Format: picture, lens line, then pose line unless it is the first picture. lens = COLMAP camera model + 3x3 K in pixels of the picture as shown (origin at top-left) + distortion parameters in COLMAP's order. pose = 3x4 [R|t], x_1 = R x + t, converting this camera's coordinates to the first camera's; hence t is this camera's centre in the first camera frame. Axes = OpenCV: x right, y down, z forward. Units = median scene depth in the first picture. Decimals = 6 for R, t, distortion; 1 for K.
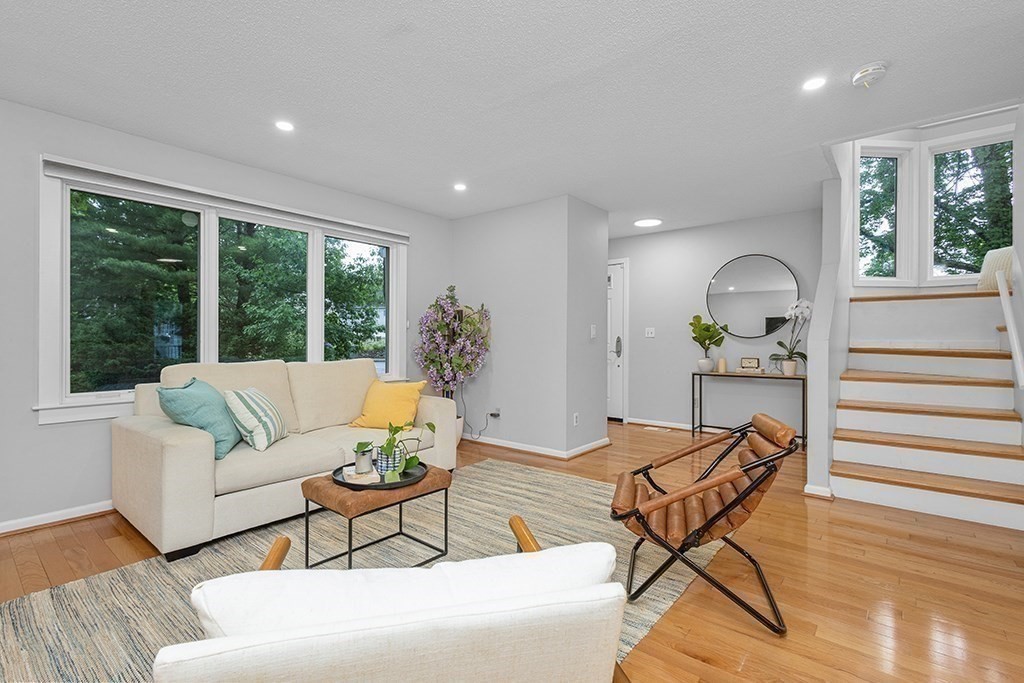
lens RADIAL K [[469.7, 0, 506.1], [0, 469.7, 343.1], [0, 0, 1]] dist [0.016681, -0.001091]
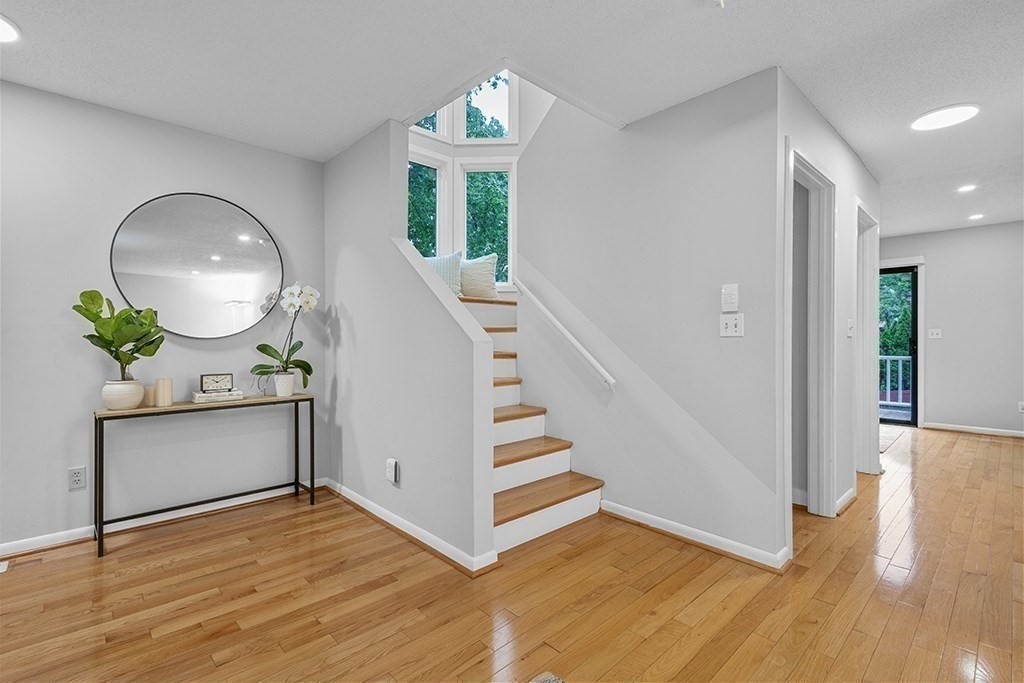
lens RADIAL K [[469.7, 0, 512.0], [0, 469.7, 340.3], [0, 0, 1]] dist [0.016681, -0.001091]
pose [[0.114673, 0.003761, 0.993396, -0.013173], [0.010992, 0.999927, -0.005055, -0.002670], [-0.993342, 0.011499, 0.114623, 0.612159]]
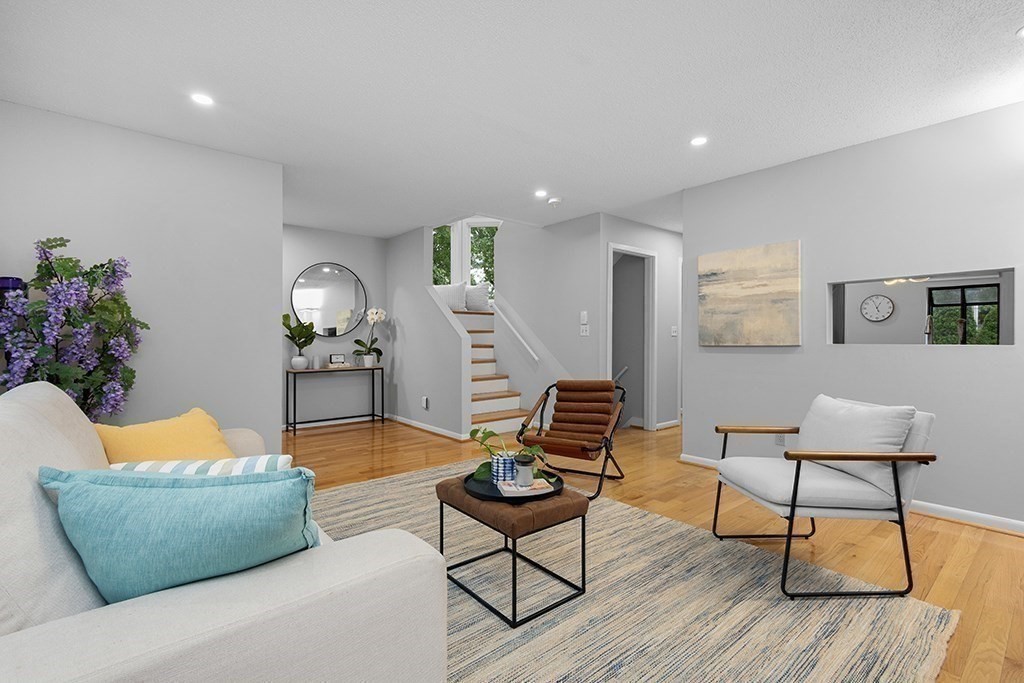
lens RADIAL K [[469.7, 0, 515.7], [0, 469.7, 346.1], [0, 0, 1]] dist [0.016681, -0.001091]
pose [[0.158808, -0.013885, 0.987212, -0.566165], [0.008536, 0.999883, 0.012691, 0.001225], [-0.987273, 0.006411, 0.158908, 0.418414]]
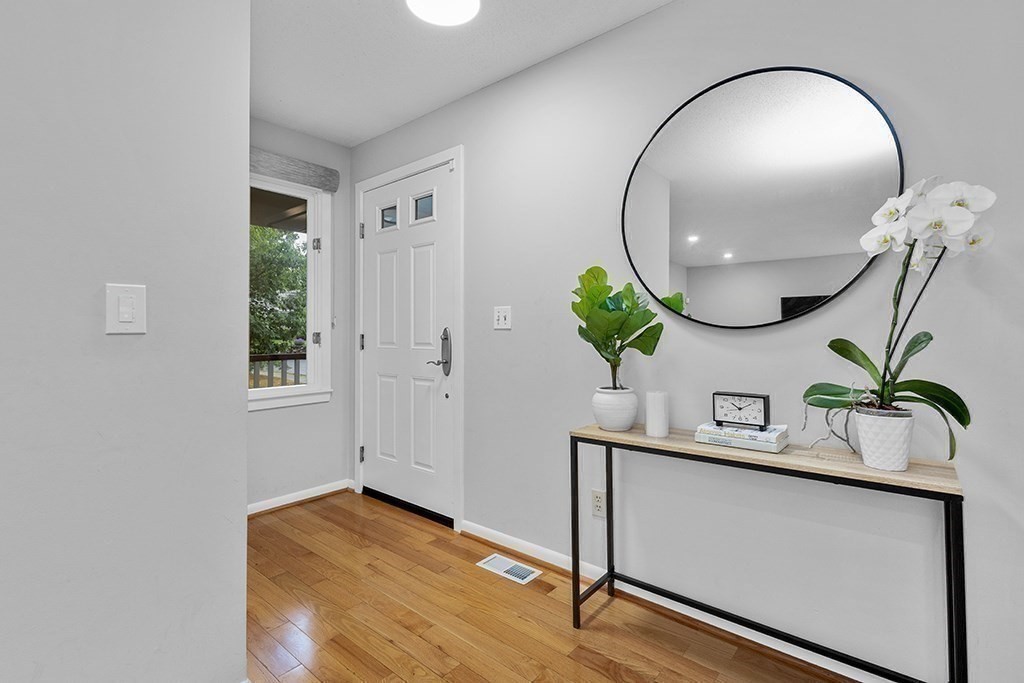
lens RADIAL K [[469.7, 0, 524.6], [0, 469.7, 329.9], [0, 0, 1]] dist [0.016681, -0.001091]
pose [[0.999937, -0.004804, 0.010167, 0.396842], [0.004969, 0.999856, -0.016247, -0.006113], [-0.010087, 0.016297, 0.999816, 0.736117]]
